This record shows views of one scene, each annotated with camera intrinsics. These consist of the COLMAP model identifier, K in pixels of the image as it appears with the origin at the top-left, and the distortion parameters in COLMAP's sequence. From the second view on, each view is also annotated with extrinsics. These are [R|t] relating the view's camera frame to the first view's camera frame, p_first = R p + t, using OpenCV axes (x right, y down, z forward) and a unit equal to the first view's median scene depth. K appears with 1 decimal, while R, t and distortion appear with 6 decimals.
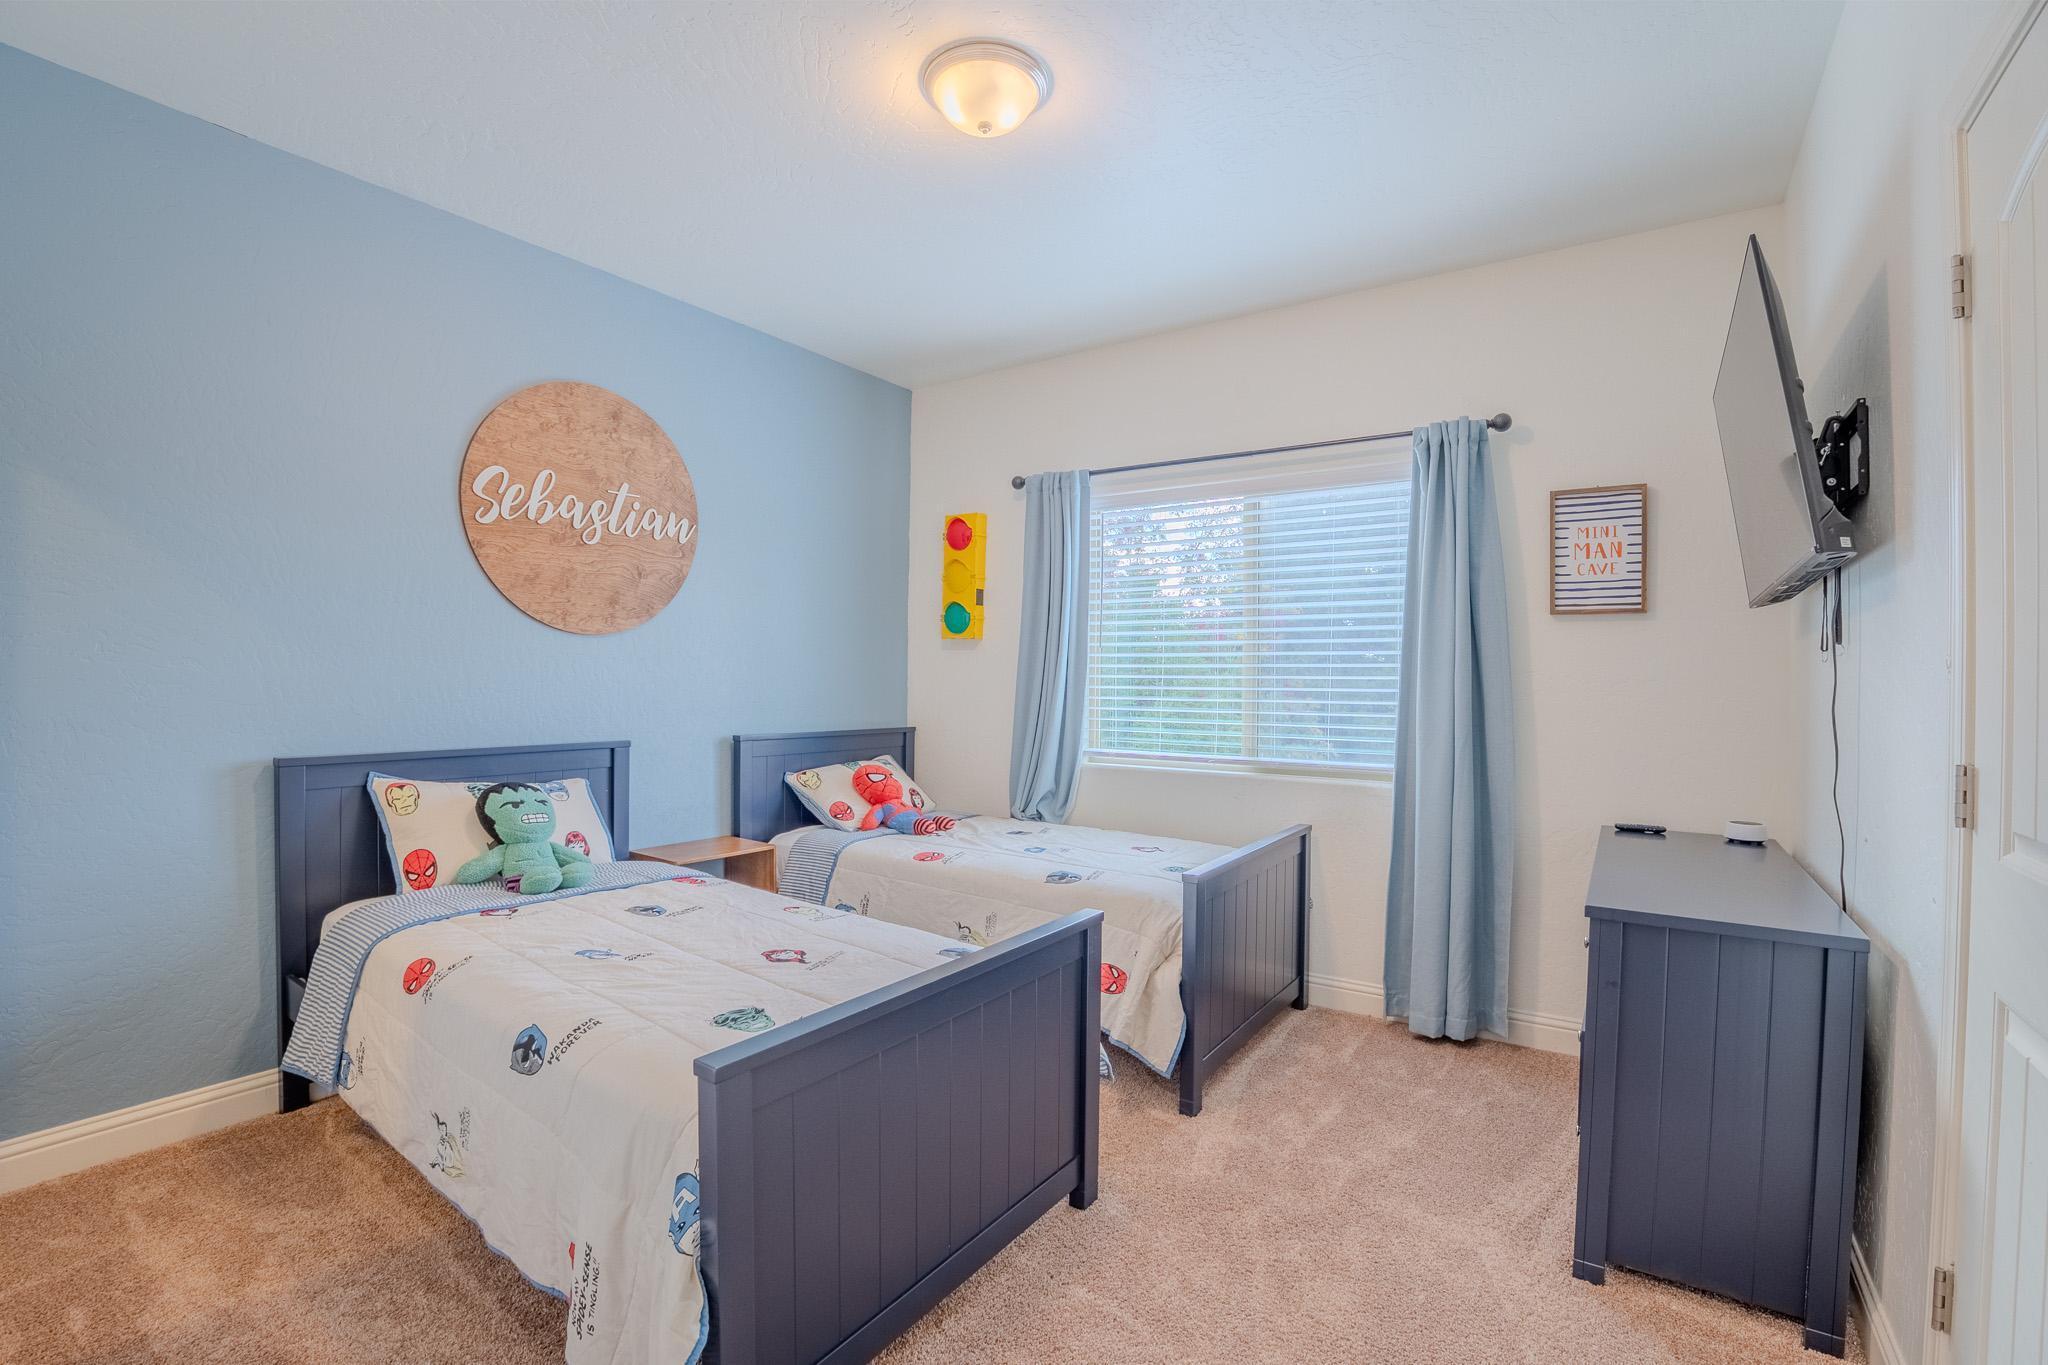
lens RADIAL K [[910.1, 0, 1024.0], [0, 910.1, 682.5], [0, 0, 1]] dist [-0.068193, 0.015218]
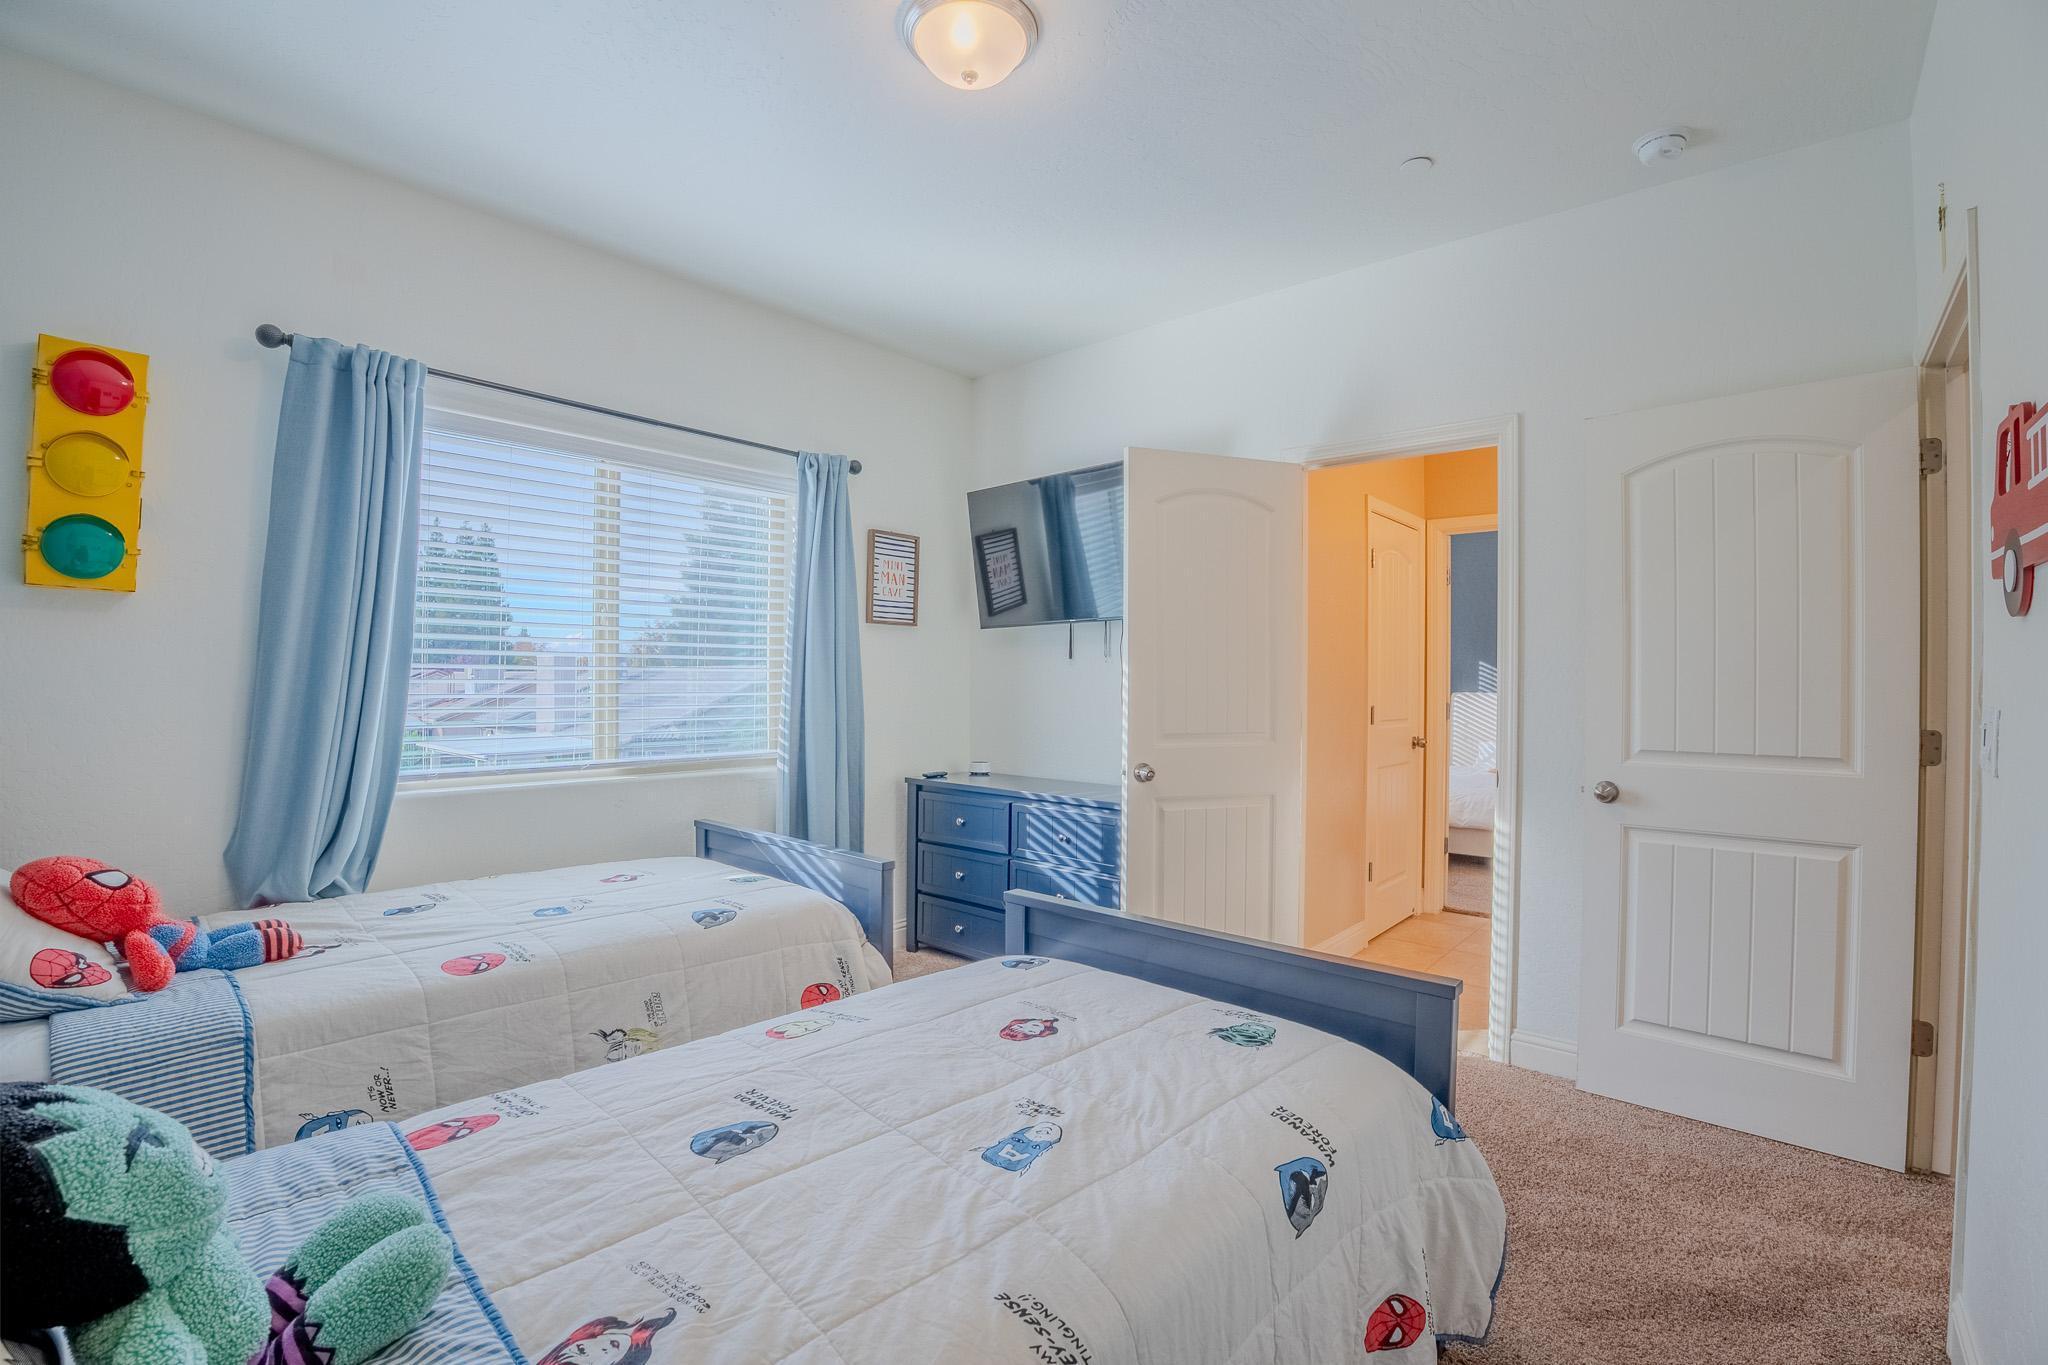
lens RADIAL K [[910.1, 0, 1024.0], [0, 910.1, 682.5], [0, 0, 1]] dist [-0.068193, 0.015218]
pose [[0.108692, -0.012674, 0.993995, -0.736455], [-0.004933, 0.999900, 0.013289, -0.007651], [-0.994063, -0.006347, 0.108619, 0.647040]]
